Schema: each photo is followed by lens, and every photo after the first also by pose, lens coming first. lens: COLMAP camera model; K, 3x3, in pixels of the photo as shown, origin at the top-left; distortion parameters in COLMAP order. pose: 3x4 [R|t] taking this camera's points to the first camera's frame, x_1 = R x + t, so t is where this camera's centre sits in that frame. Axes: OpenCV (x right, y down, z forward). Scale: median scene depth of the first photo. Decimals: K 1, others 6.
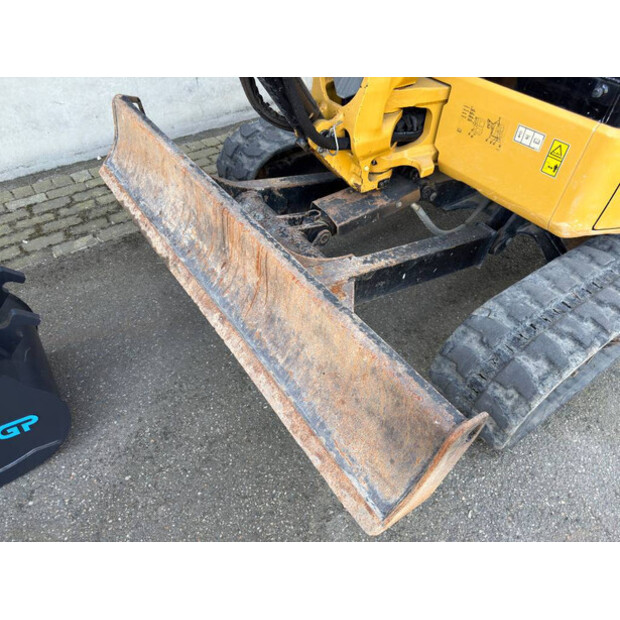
lens RADIAL K [[429.6, 0, 306.1], [0, 429.6, 310.4], [0, 0, 1]] dist [0.074556, -0.101878]
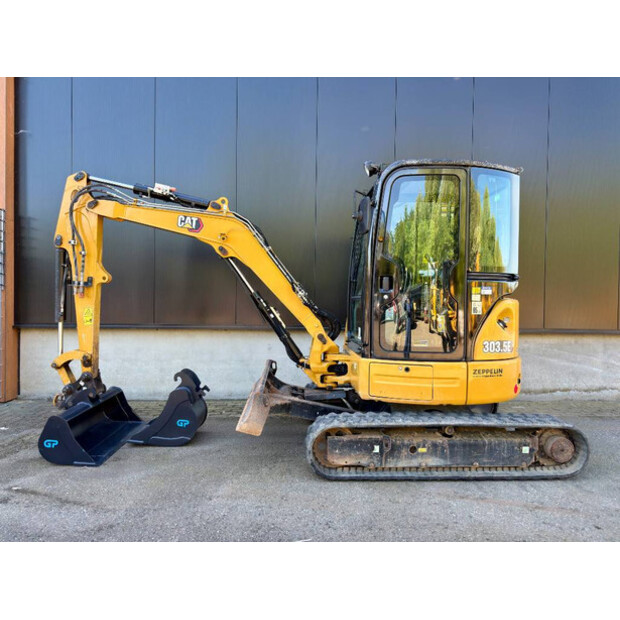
lens RADIAL K [[429.6, 0, 306.1], [0, 429.6, 310.4], [0, 0, 1]] dist [0.074556, -0.101878]
pose [[0.836616, -0.007541, -0.547738, 1.506262], [-0.386705, 0.700077, -0.600293, 1.009225], [0.387986, 0.714028, 0.582779, -0.914288]]
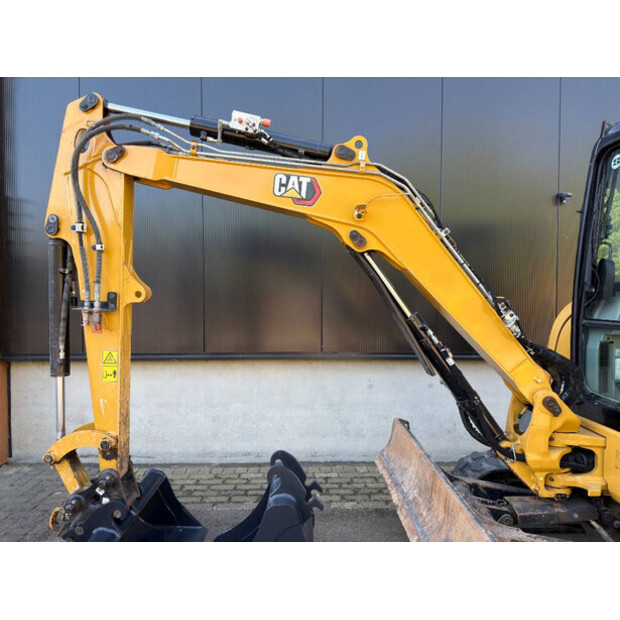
lens RADIAL K [[429.6, 0, 306.1], [0, 429.6, 310.4], [0, 0, 1]] dist [0.074556, -0.101878]
pose [[0.819501, -0.009864, -0.572992, 0.315032], [-0.397033, 0.711243, -0.580085, 0.412300], [0.413258, 0.702877, 0.578948, -0.553370]]
